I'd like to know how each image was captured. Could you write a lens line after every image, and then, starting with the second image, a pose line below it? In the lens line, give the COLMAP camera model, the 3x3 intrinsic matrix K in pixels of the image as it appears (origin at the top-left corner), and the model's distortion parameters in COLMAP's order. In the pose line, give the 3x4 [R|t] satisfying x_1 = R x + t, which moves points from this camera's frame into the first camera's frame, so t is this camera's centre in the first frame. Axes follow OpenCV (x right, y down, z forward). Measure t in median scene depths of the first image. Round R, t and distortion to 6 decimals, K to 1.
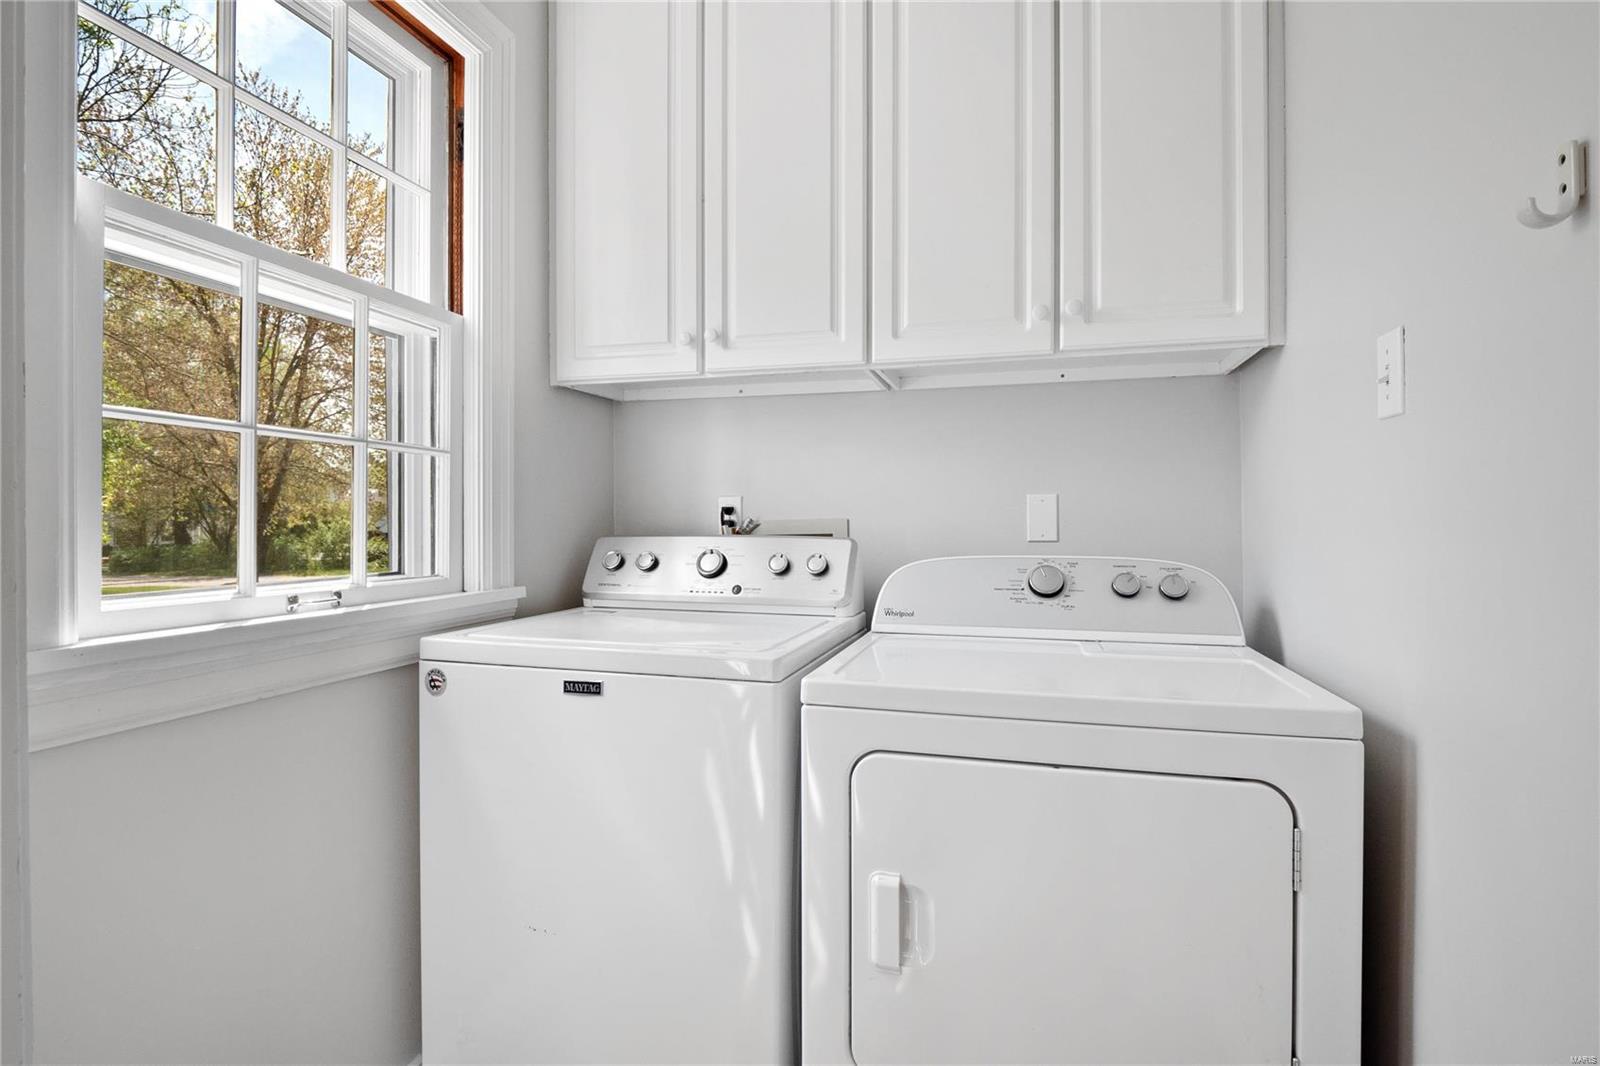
lens RADIAL K [[754.3, 0, 792.8], [0, 754.3, 512.6], [0, 0, 1]] dist [-0.000962, -0.000200]
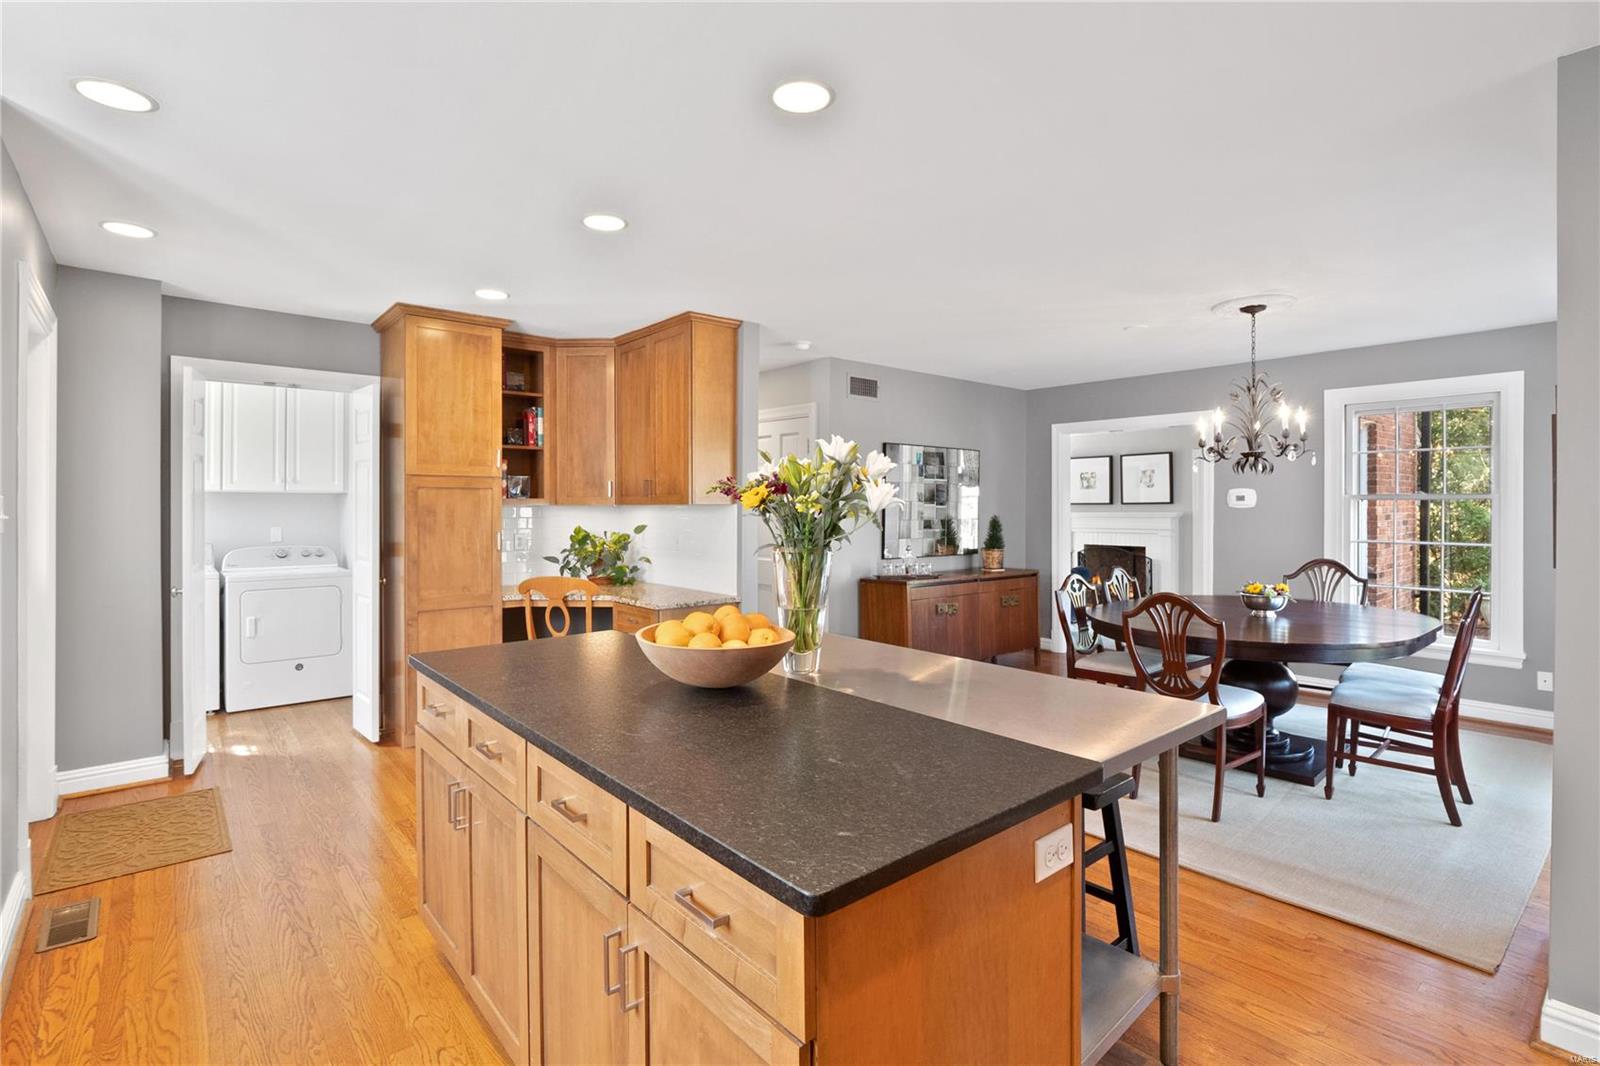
lens RADIAL K [[754.3, 0, 792.8], [0, 754.3, 512.6], [0, 0, 1]] dist [-0.000962, -0.000200]
pose [[0.536264, -0.005495, 0.844032, -1.426889], [-0.005615, 0.999933, 0.010078, -0.157193], [-0.844031, -0.010144, 0.536198, -3.060066]]
